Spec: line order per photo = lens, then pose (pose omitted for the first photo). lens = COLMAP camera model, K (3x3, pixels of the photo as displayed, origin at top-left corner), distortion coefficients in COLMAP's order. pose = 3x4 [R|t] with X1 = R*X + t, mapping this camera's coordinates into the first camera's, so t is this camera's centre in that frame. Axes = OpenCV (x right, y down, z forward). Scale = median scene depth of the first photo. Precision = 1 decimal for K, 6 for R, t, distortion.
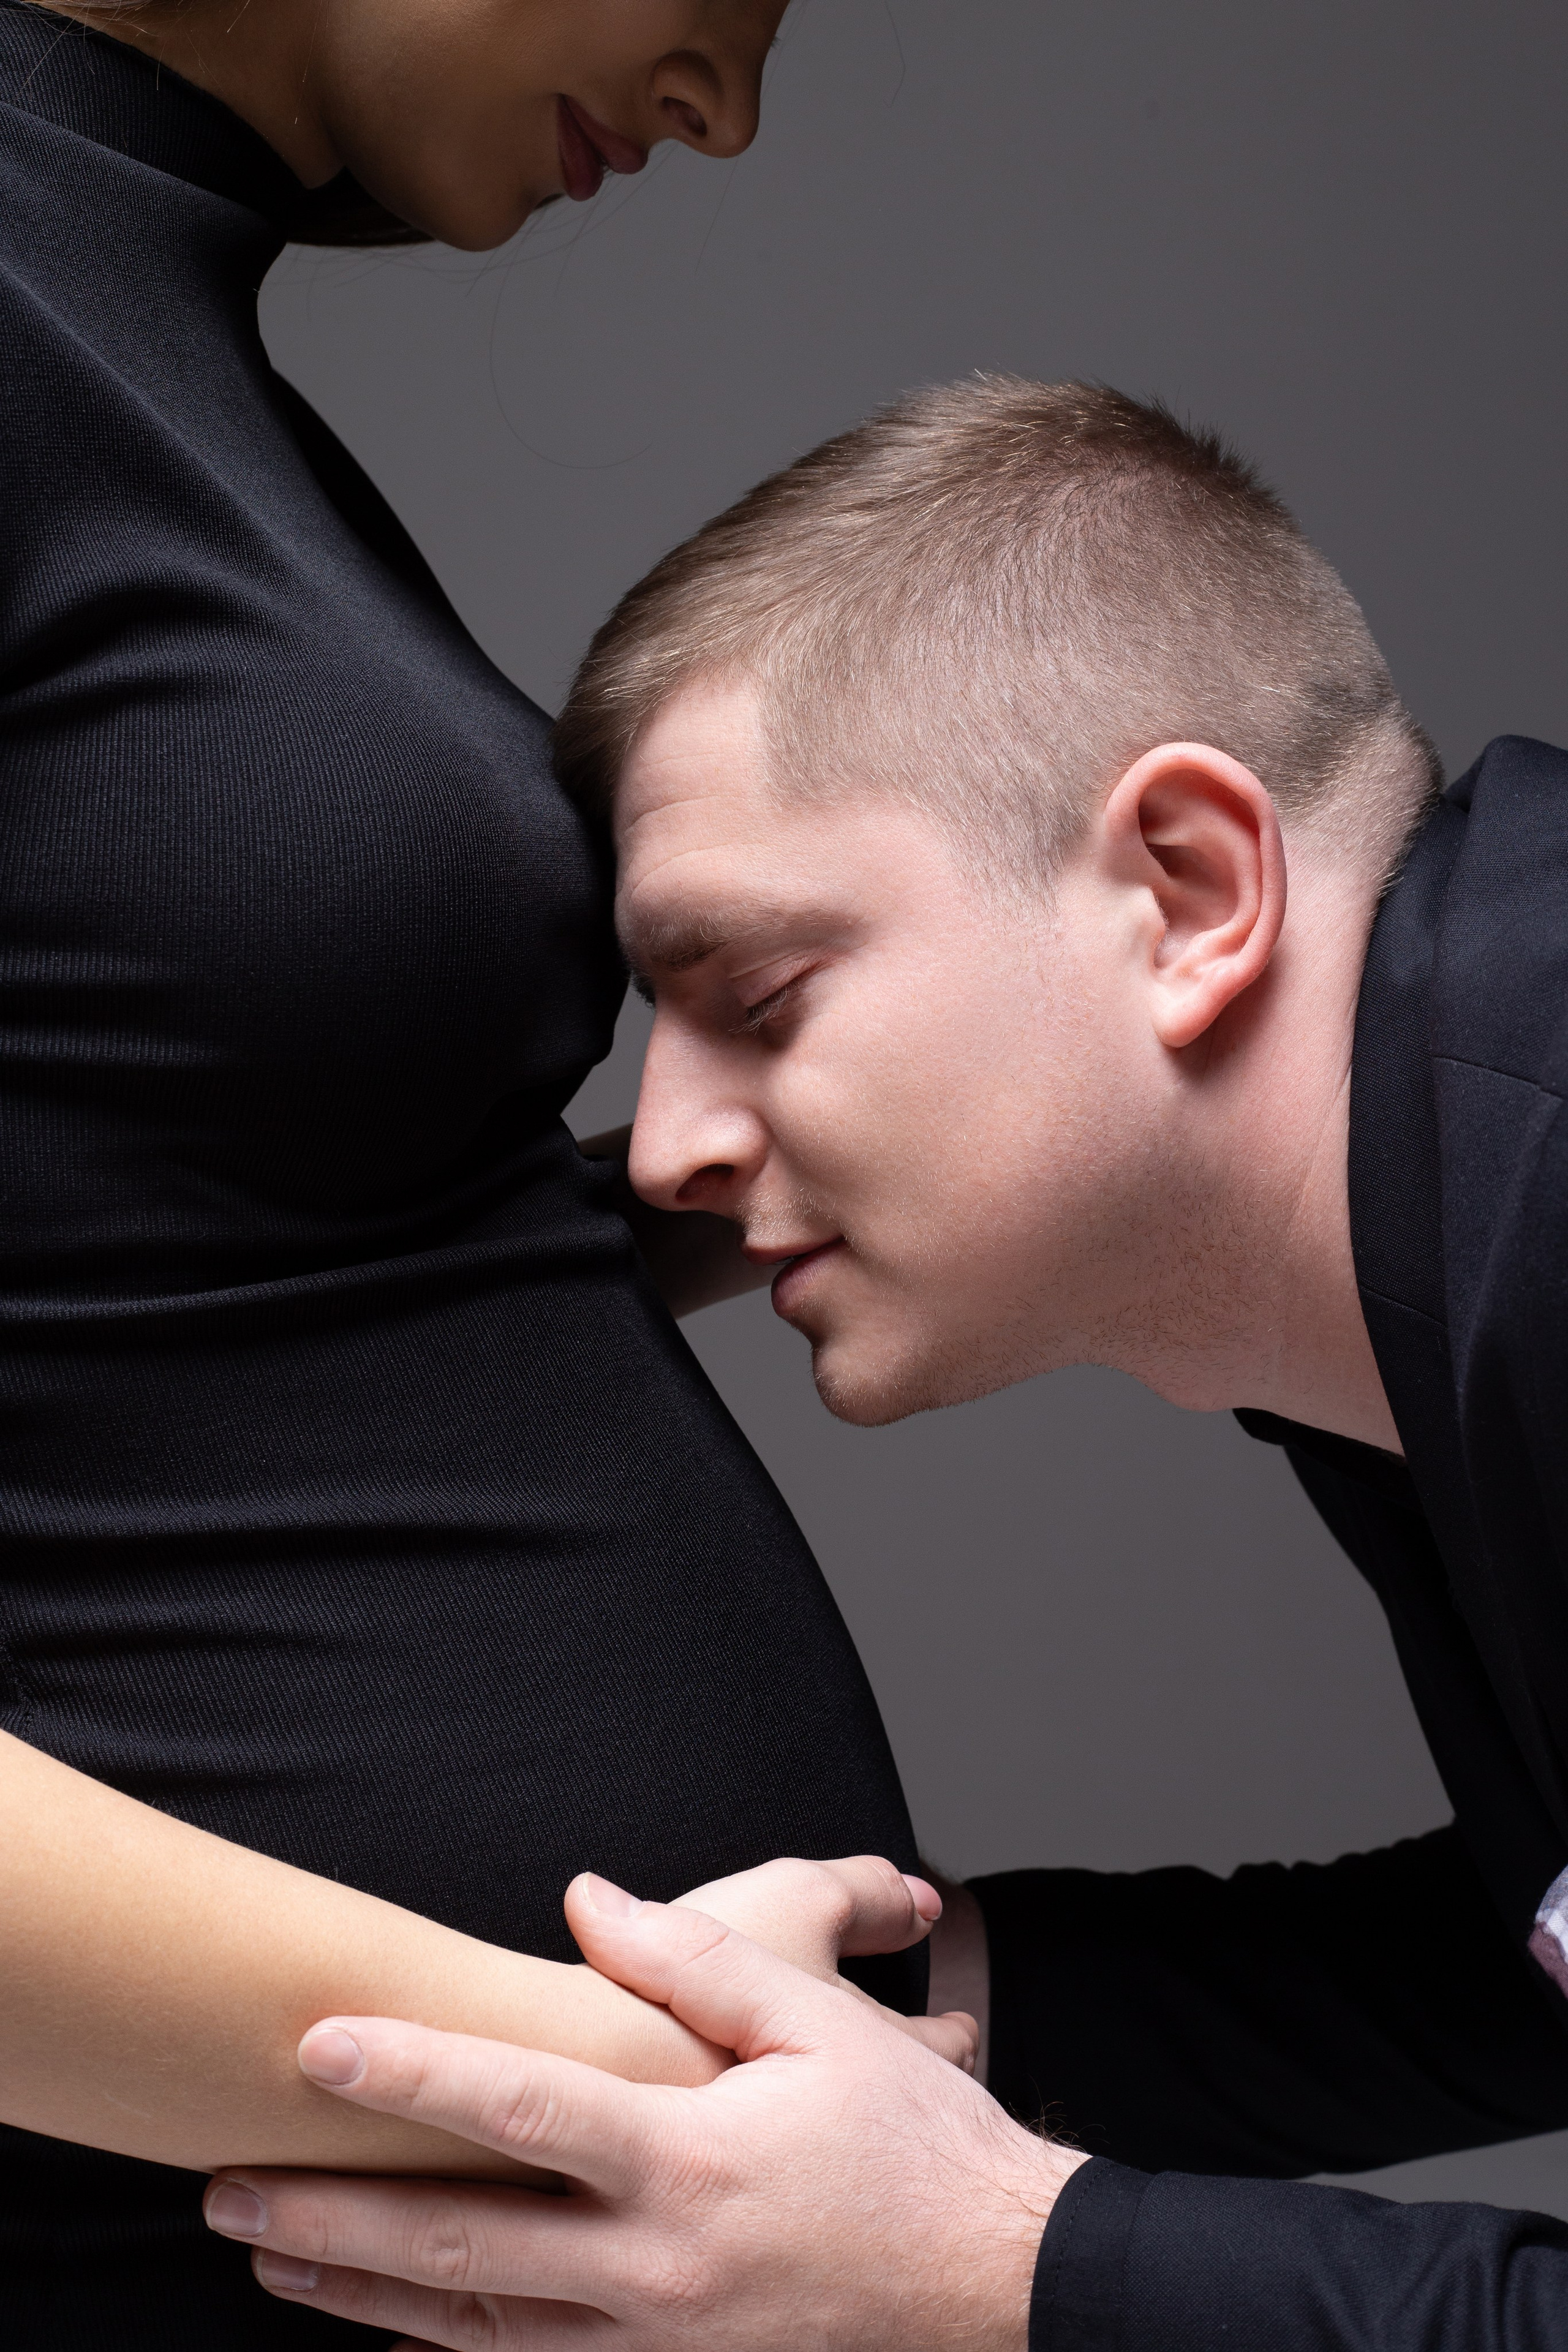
lens RADIAL K [[3450.0, 0, 784.0], [0, 3450.0, 1176.0], [0, 0, 1]] dist [0.285159, 0.046542]
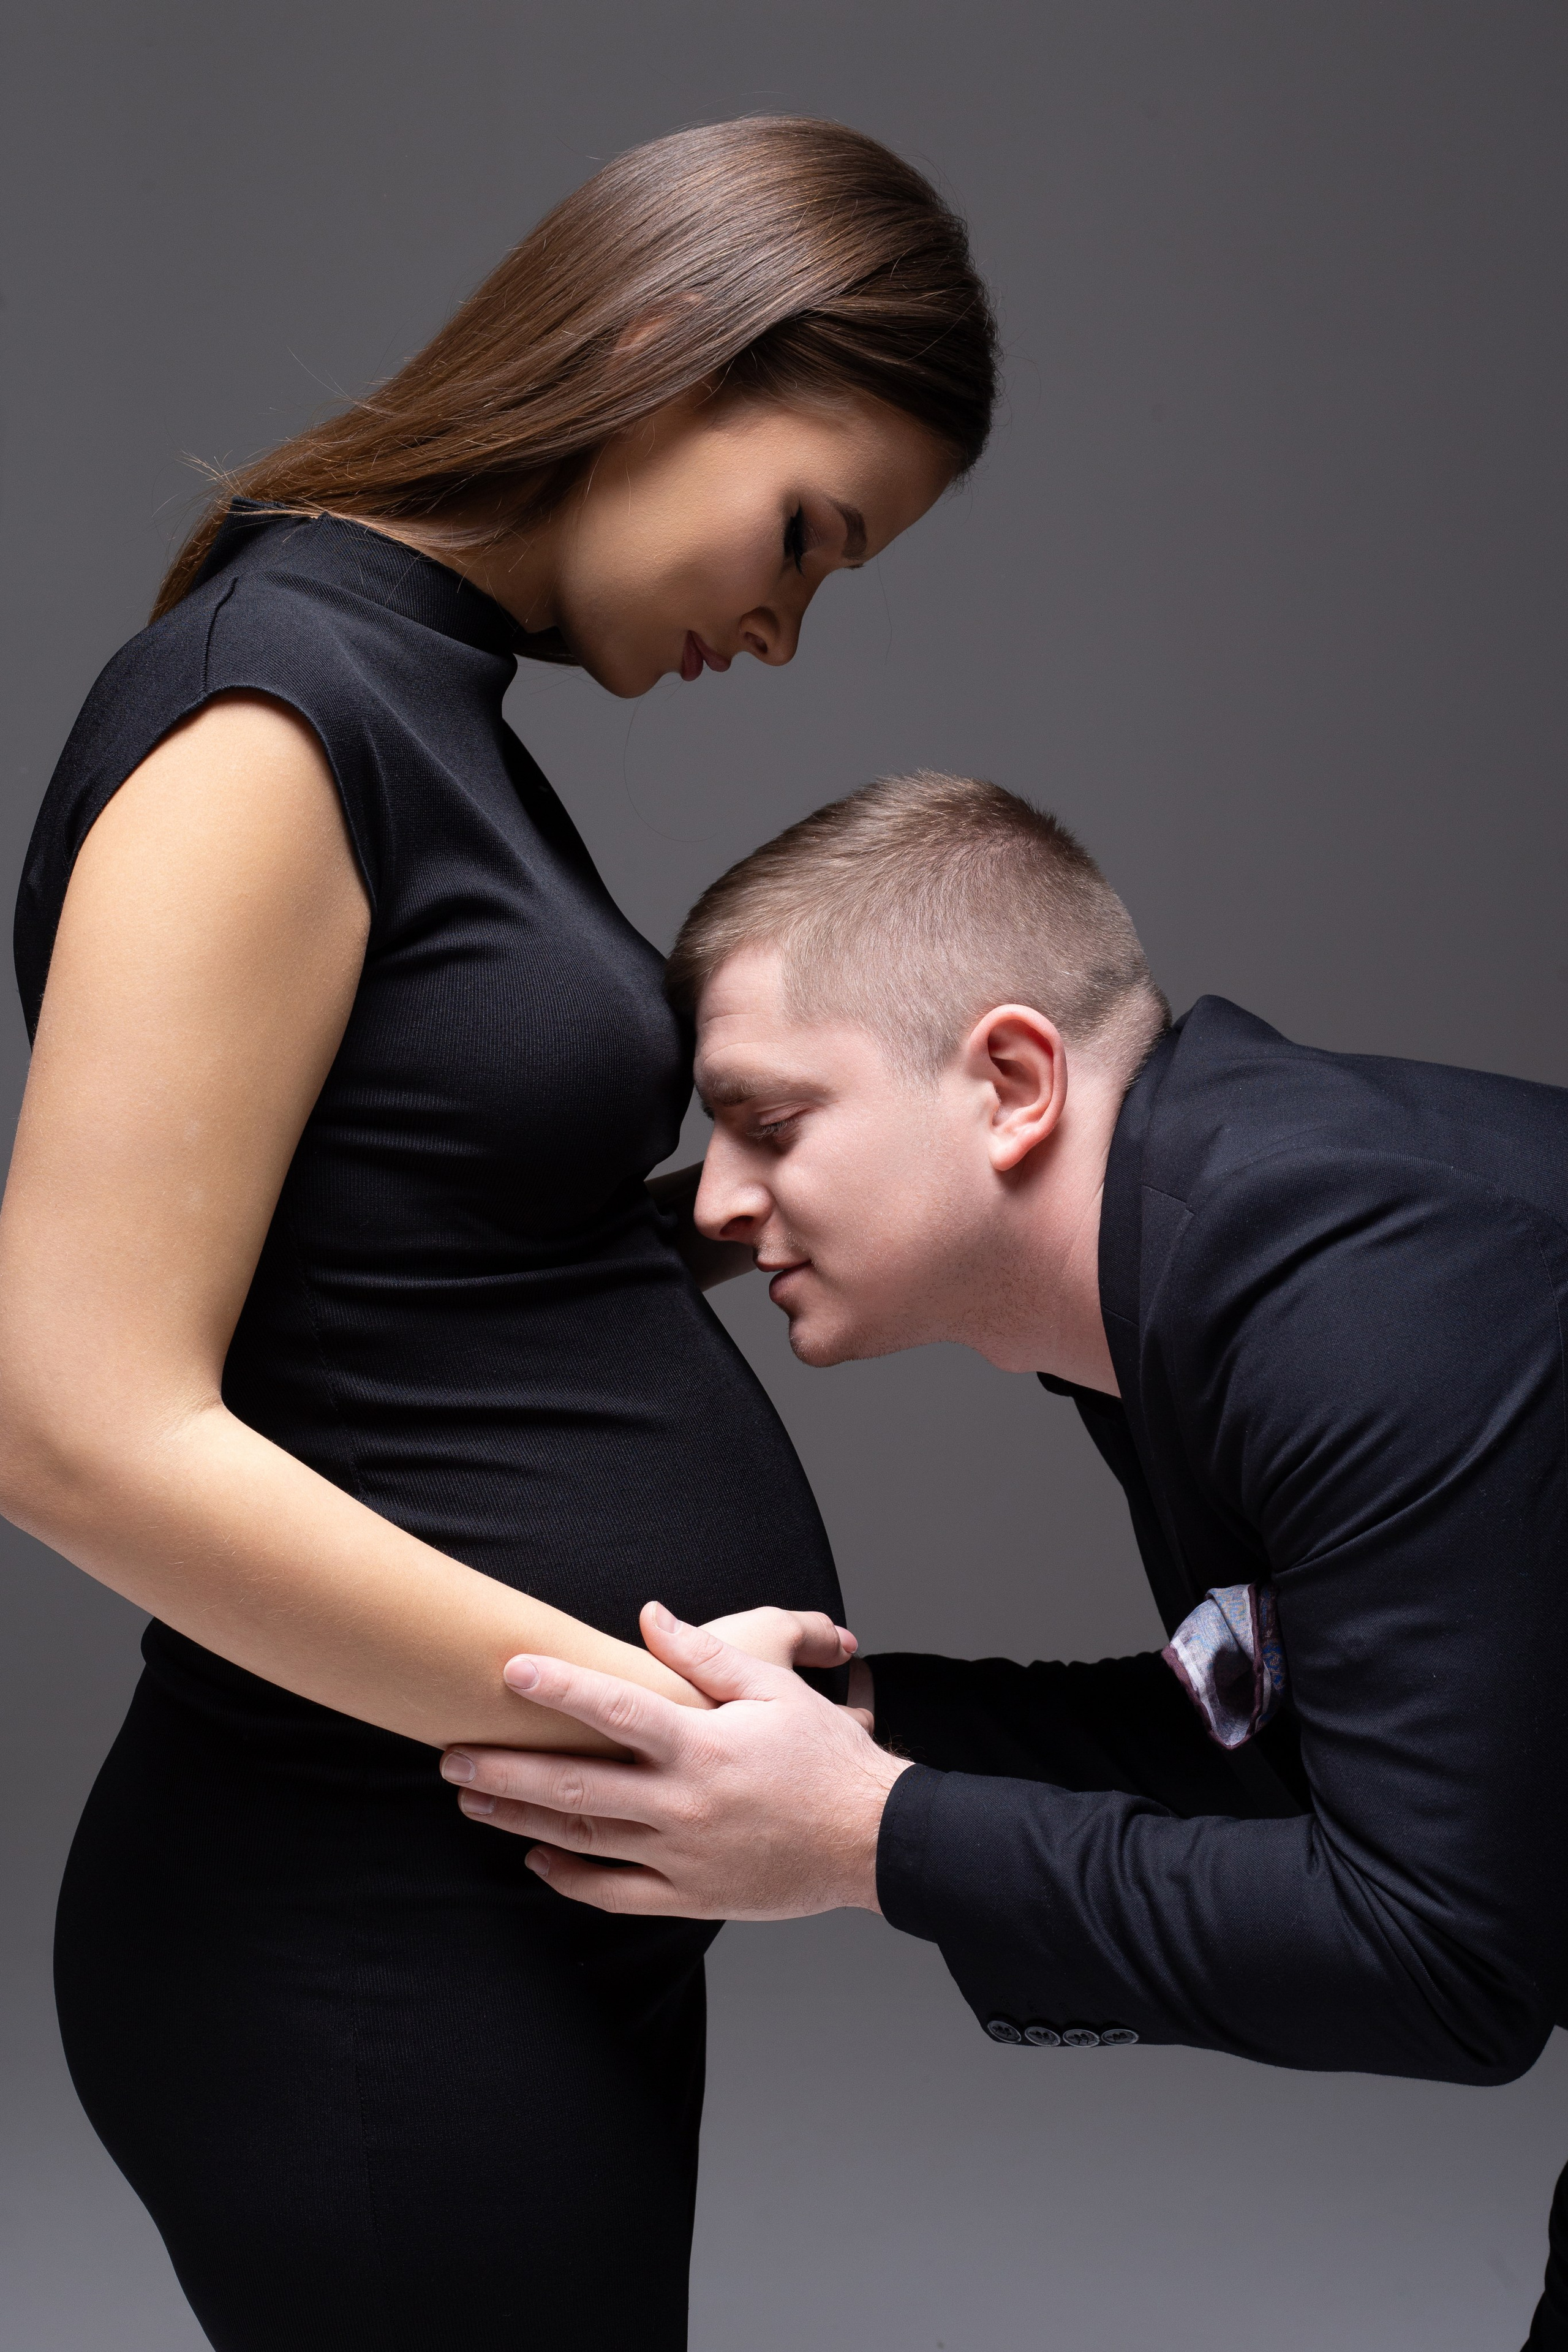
lens RADIAL K [[3450.0, 0, 784.0], [0, 3450.0, 1176.0], [0, 0, 1]] dist [0.285159, 0.046542]
pose [[0.998538, 0.053899, -0.004147, 0.007169], [-0.053926, 0.998523, -0.006653, -0.015717], [0.003782, 0.006866, 0.999969, -0.788407]]
